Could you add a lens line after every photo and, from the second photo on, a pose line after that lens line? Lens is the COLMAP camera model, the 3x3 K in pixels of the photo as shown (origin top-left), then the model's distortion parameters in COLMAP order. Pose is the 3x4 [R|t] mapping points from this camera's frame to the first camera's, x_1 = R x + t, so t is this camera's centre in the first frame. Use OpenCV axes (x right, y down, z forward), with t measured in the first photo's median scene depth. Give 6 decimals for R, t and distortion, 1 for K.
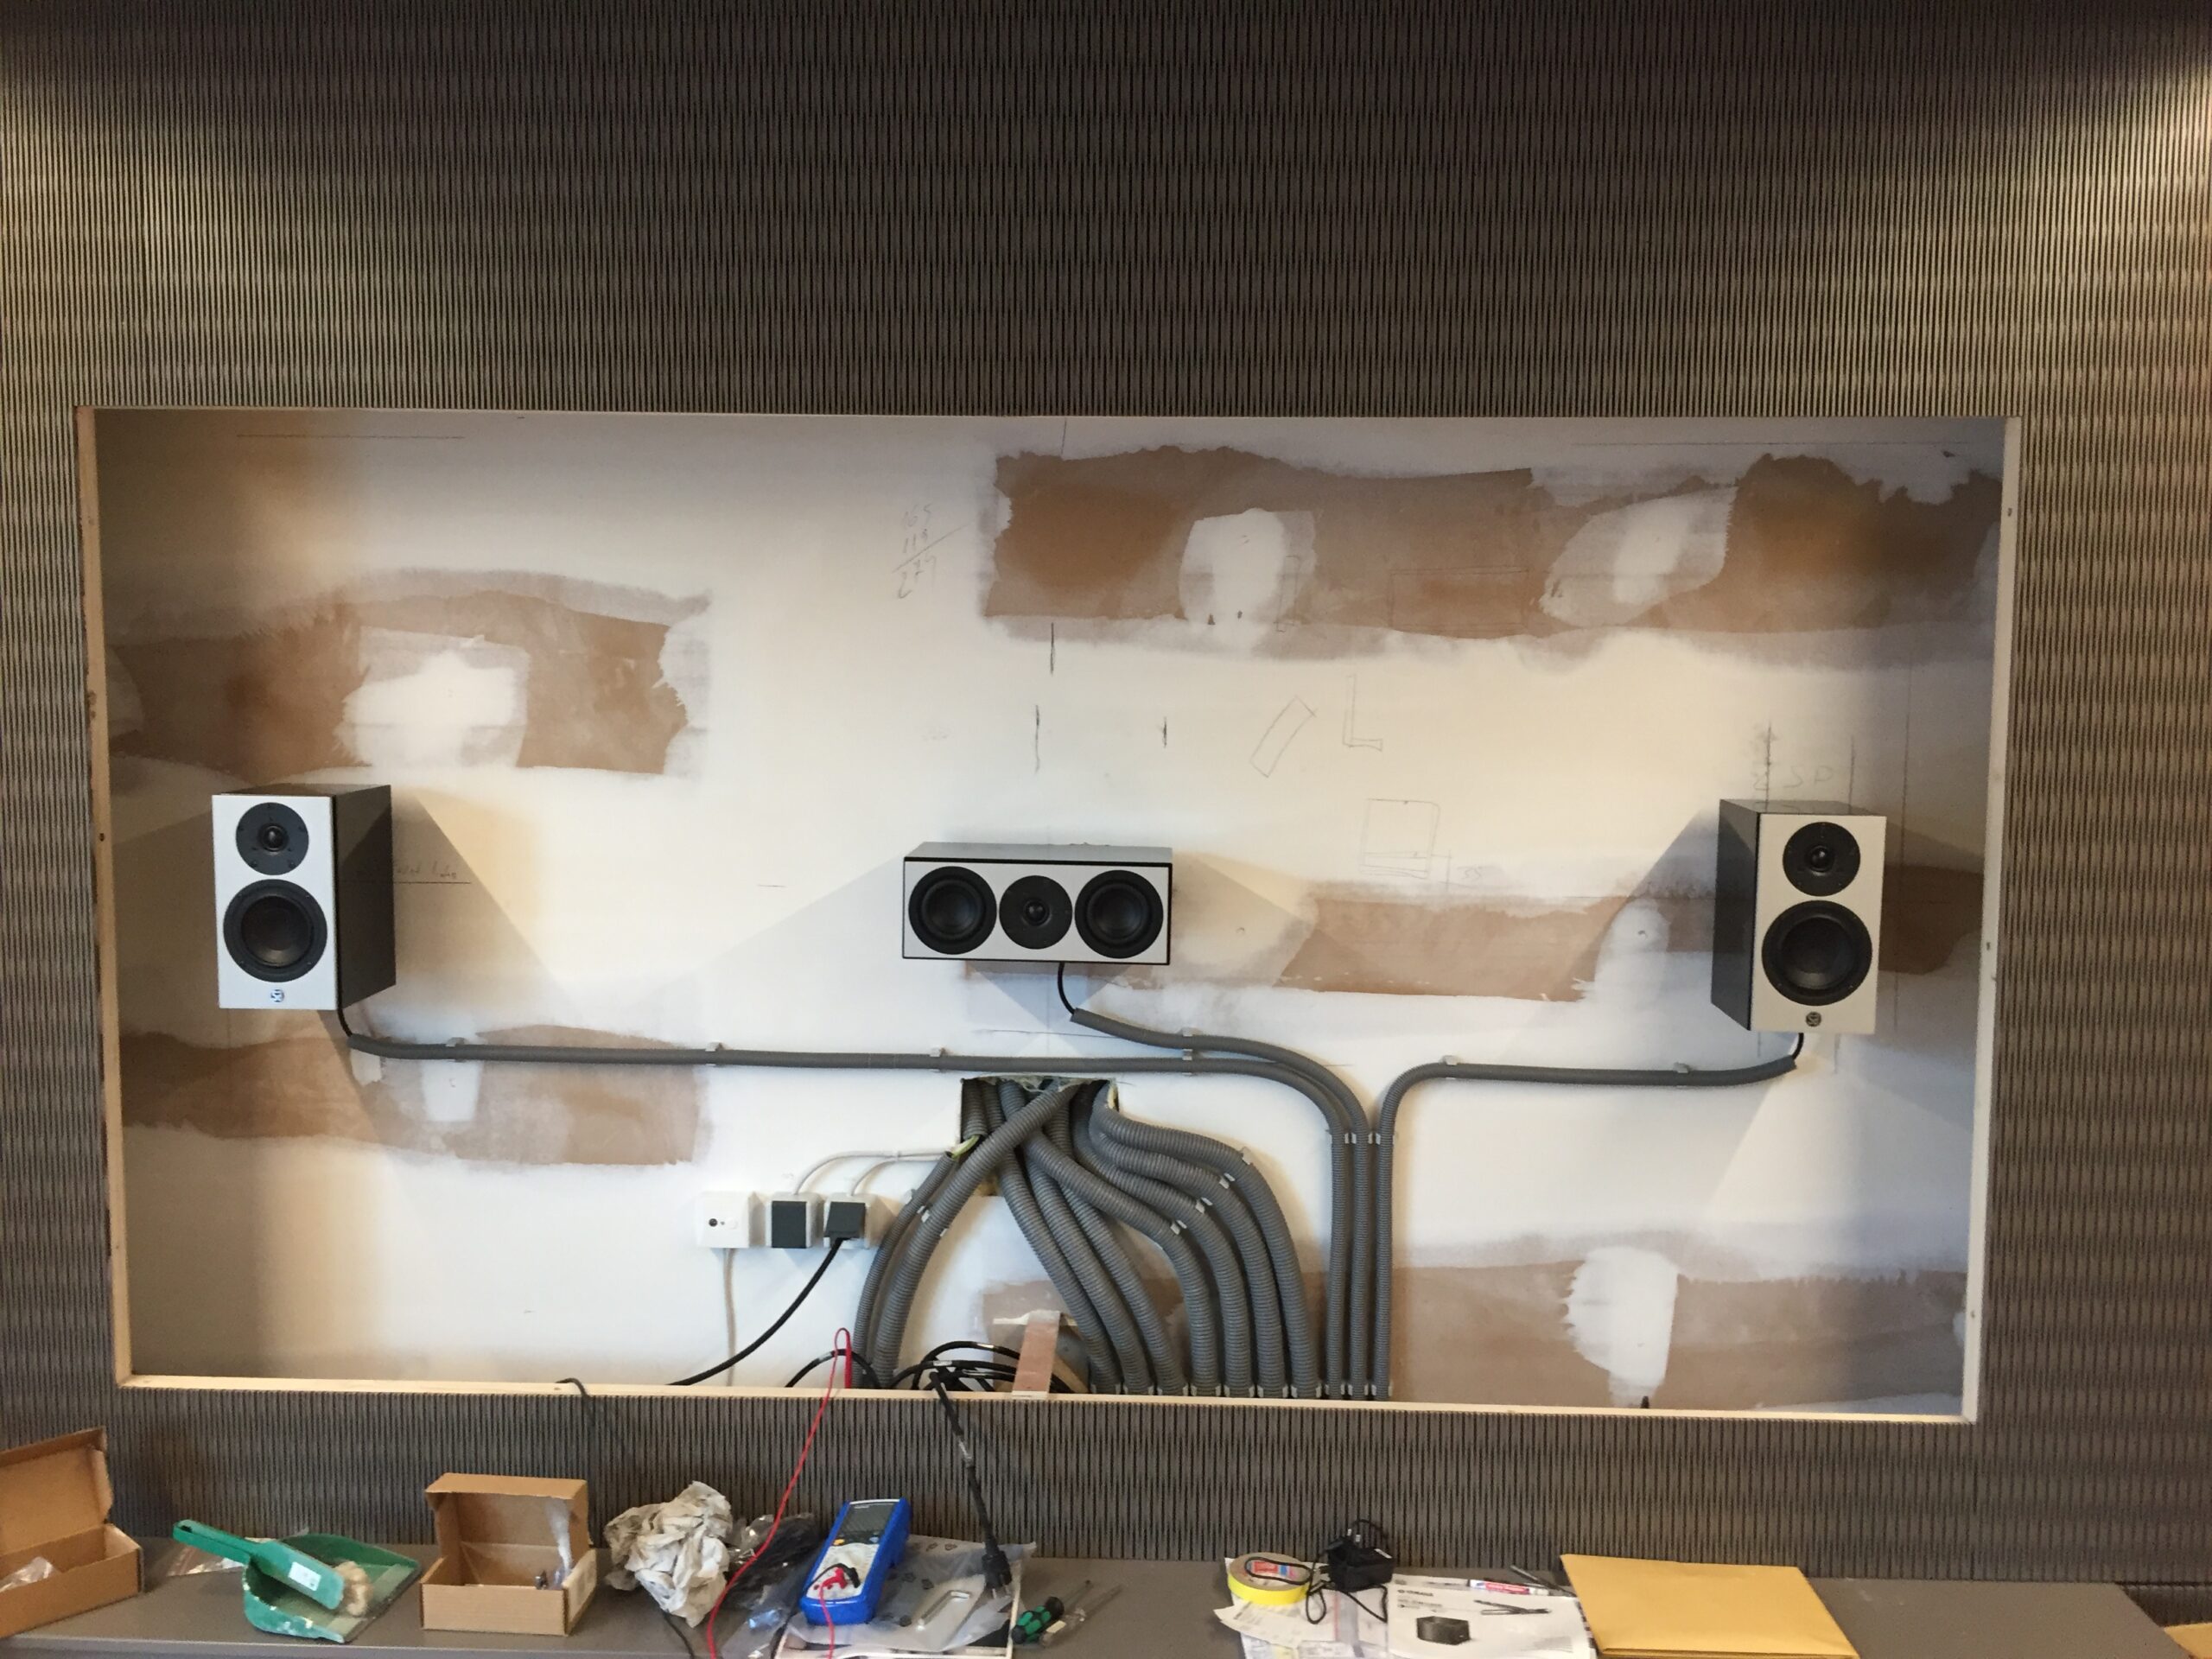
lens RADIAL K [[1903.0, 0, 1095.1], [0, 1903.0, 829.4], [0, 0, 1]] dist [0.074904, -0.106947]
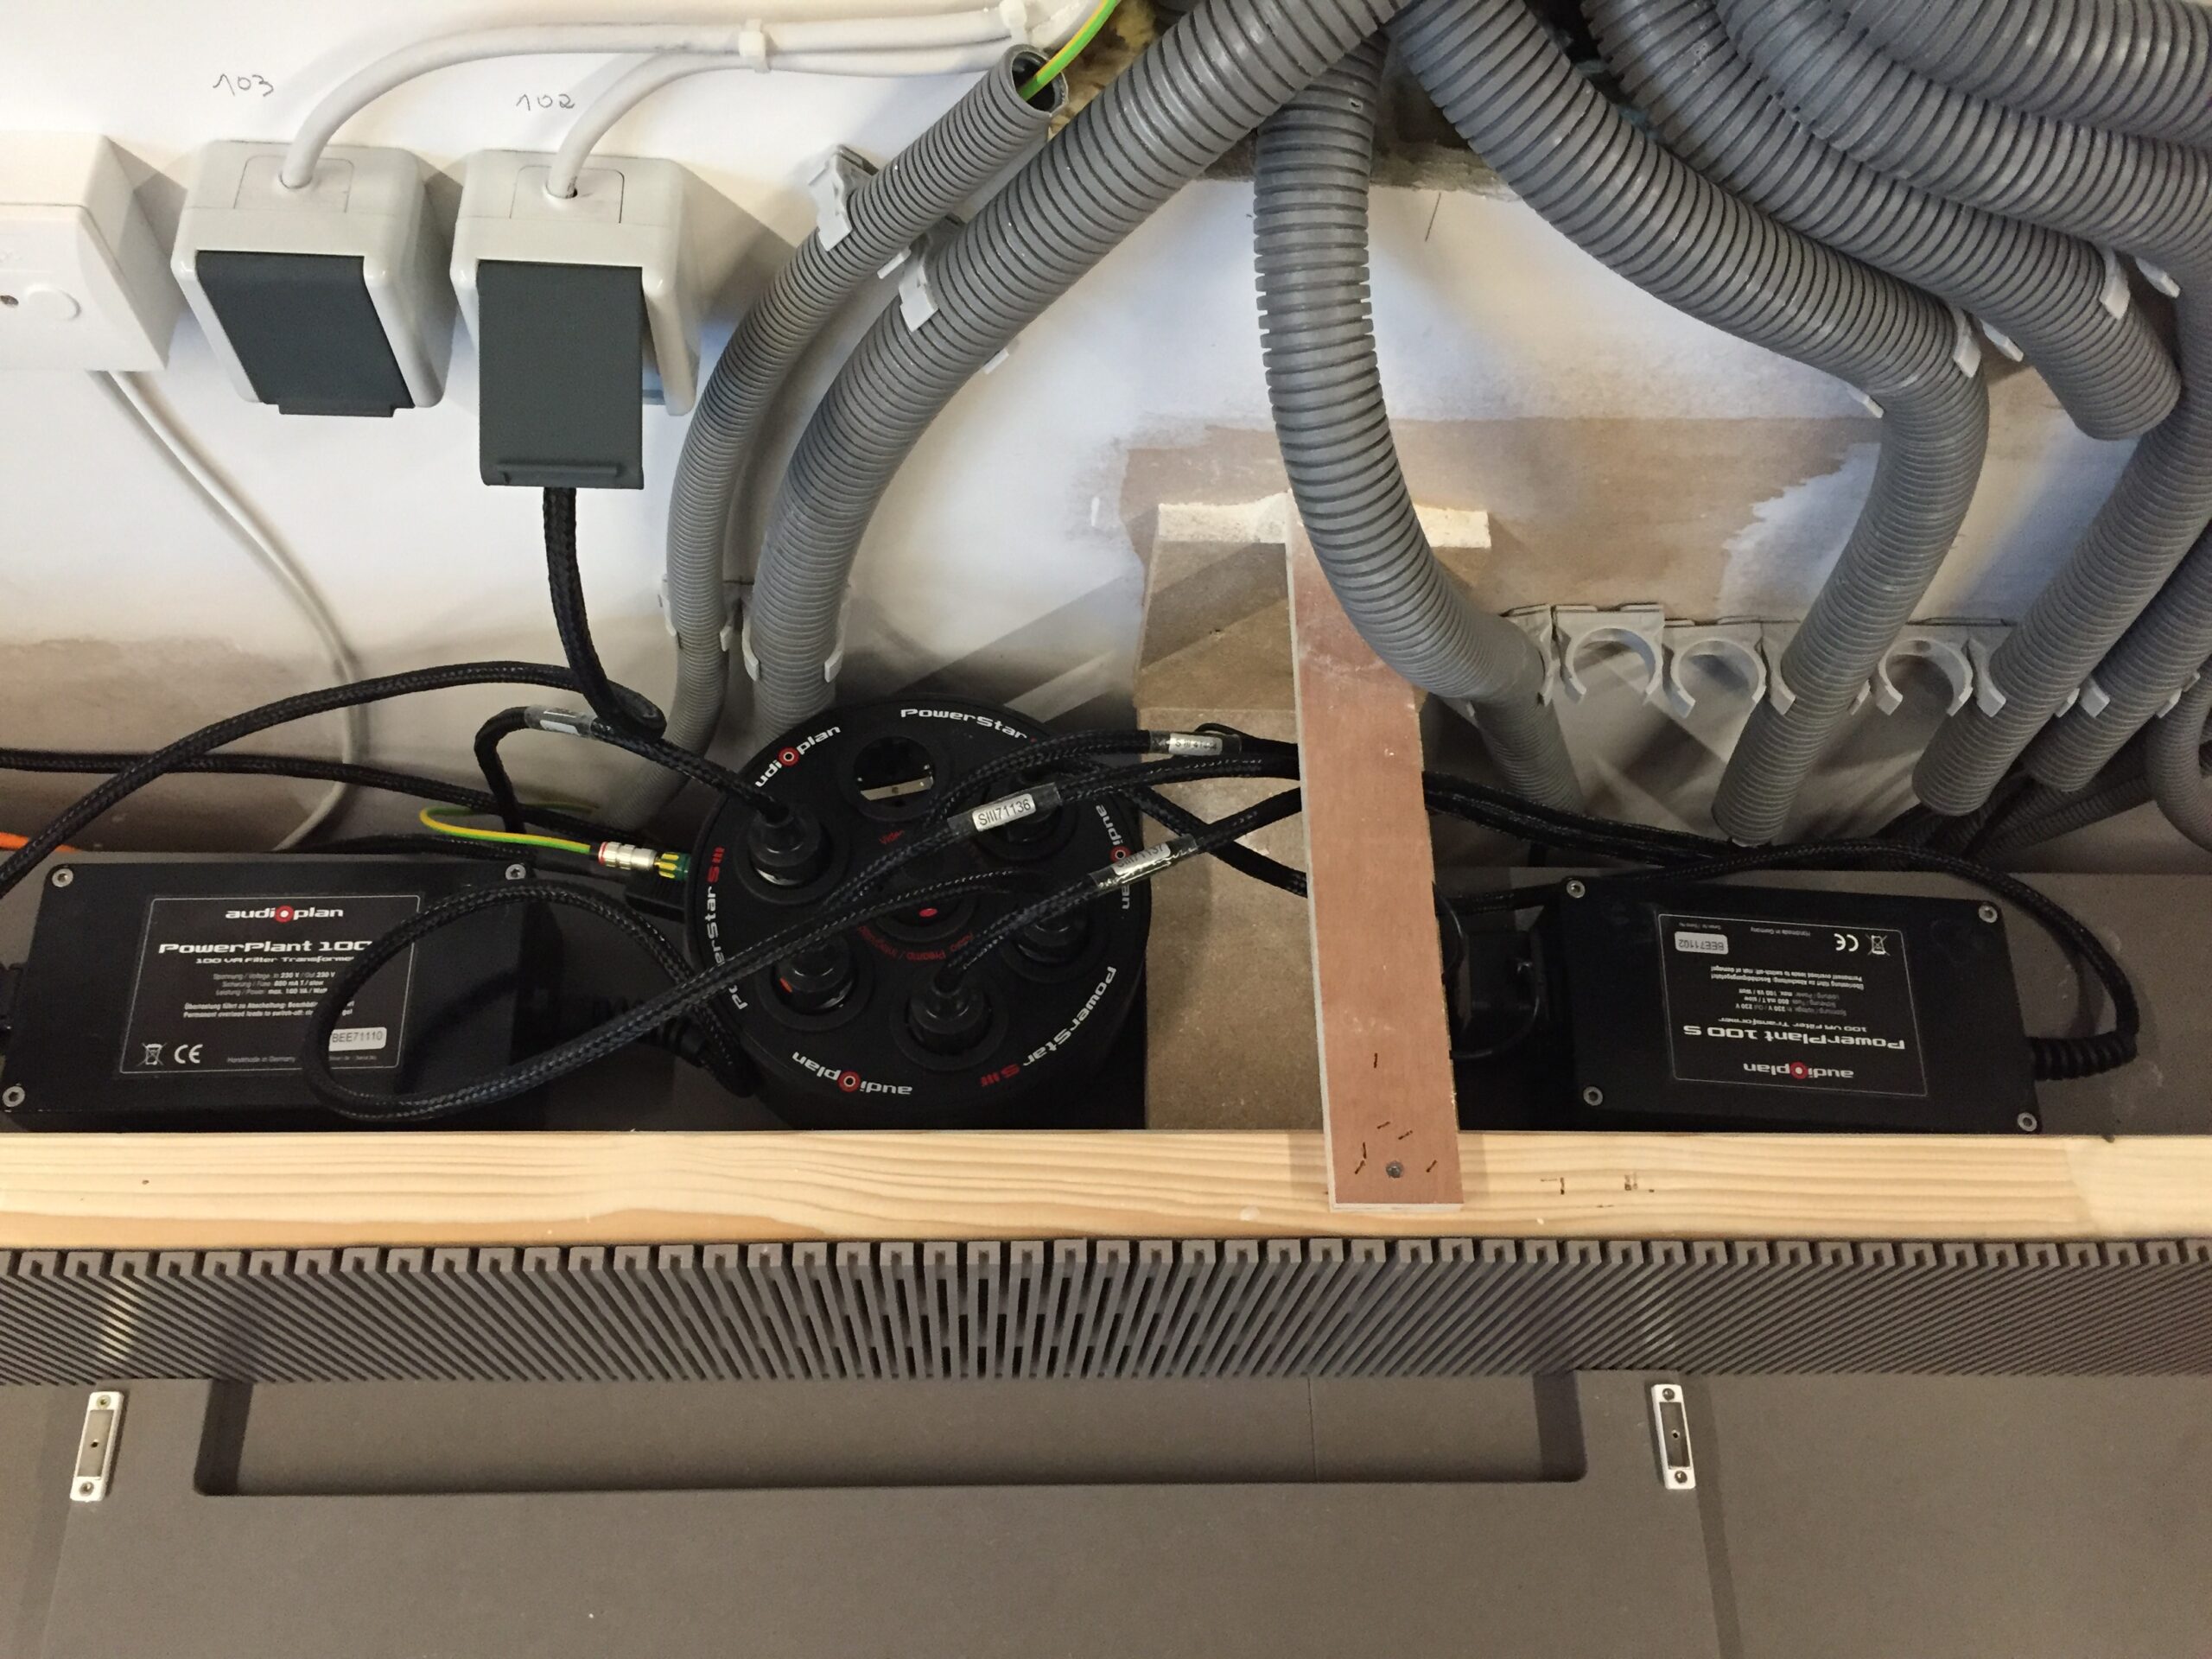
lens RADIAL K [[1903.0, 0, 1104.9], [0, 1903.0, 826.2], [0, 0, 1]] dist [0.074904, -0.106947]
pose [[0.996856, -0.027442, 0.074333, -0.086430], [-0.049495, 0.516928, 0.854597, 0.039069], [-0.061877, -0.855589, 0.513944, 0.838537]]
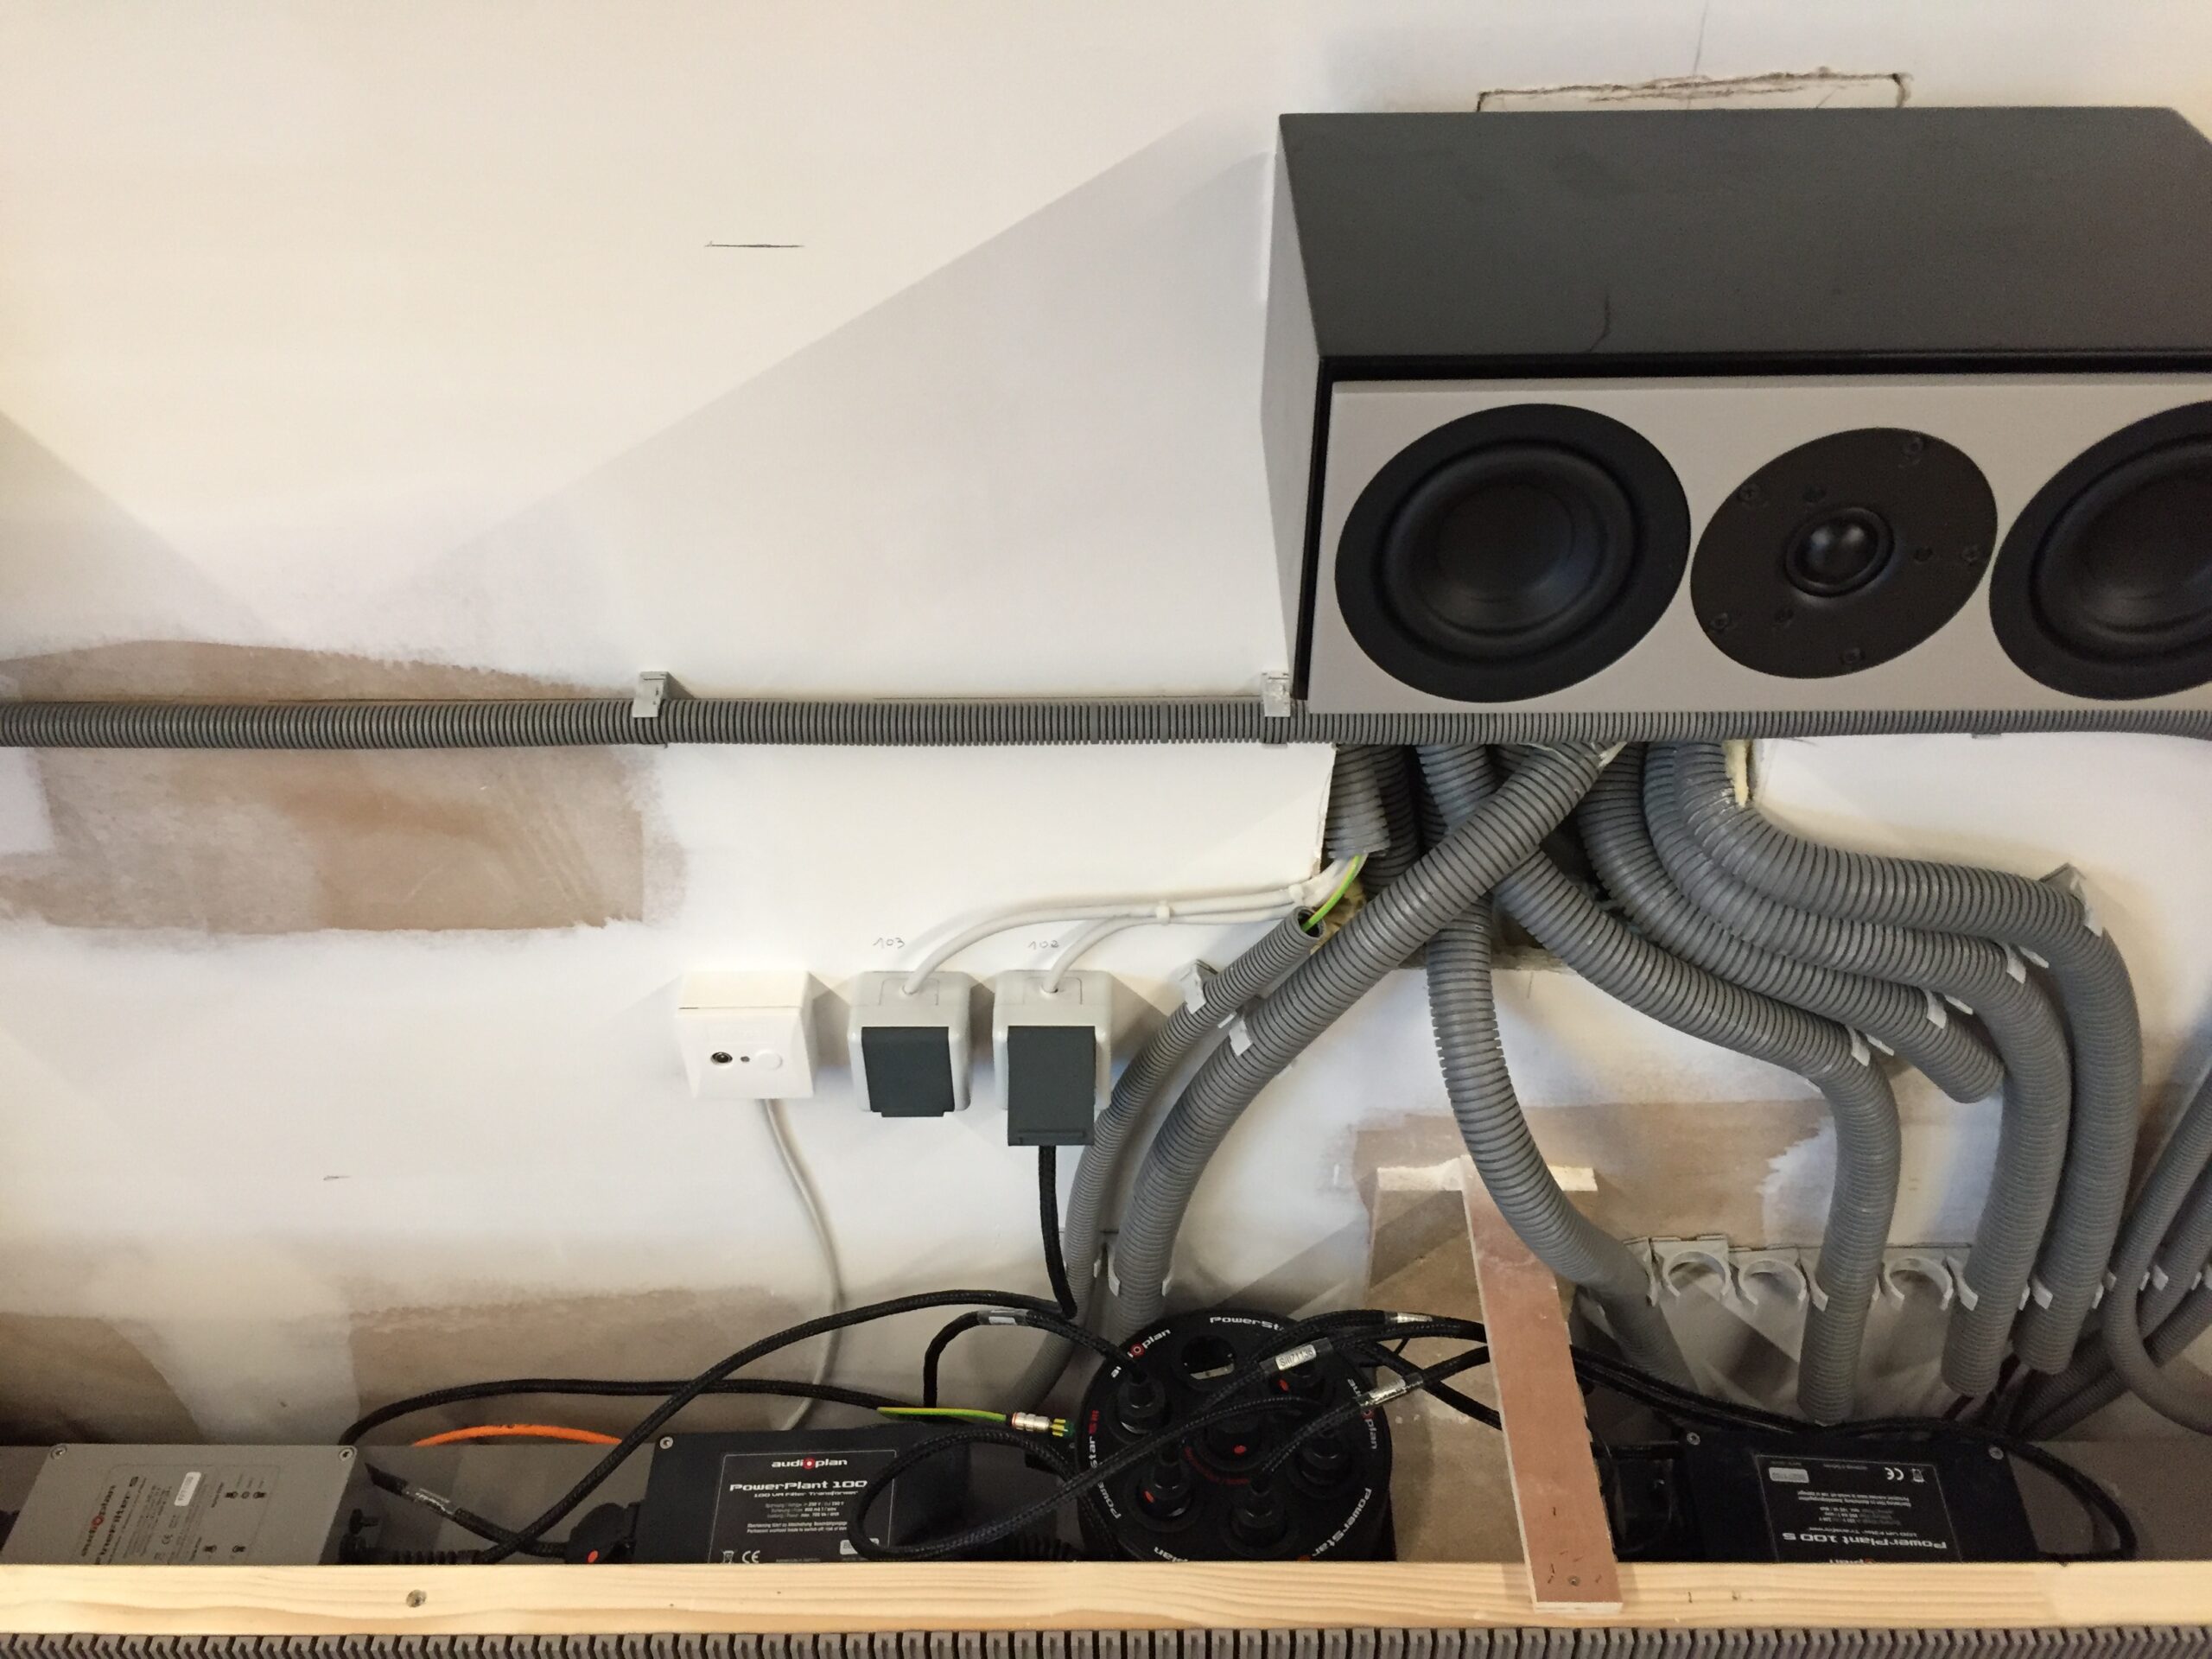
lens RADIAL K [[1903.0, 0, 1098.2], [0, 1903.0, 817.4], [0, 0, 1]] dist [0.074904, -0.106947]
pose [[0.999159, -0.040822, 0.003724, -0.120485], [0.031481, 0.822354, 0.568105, -0.069256], [-0.026254, -0.567510, 0.822948, 0.702315]]
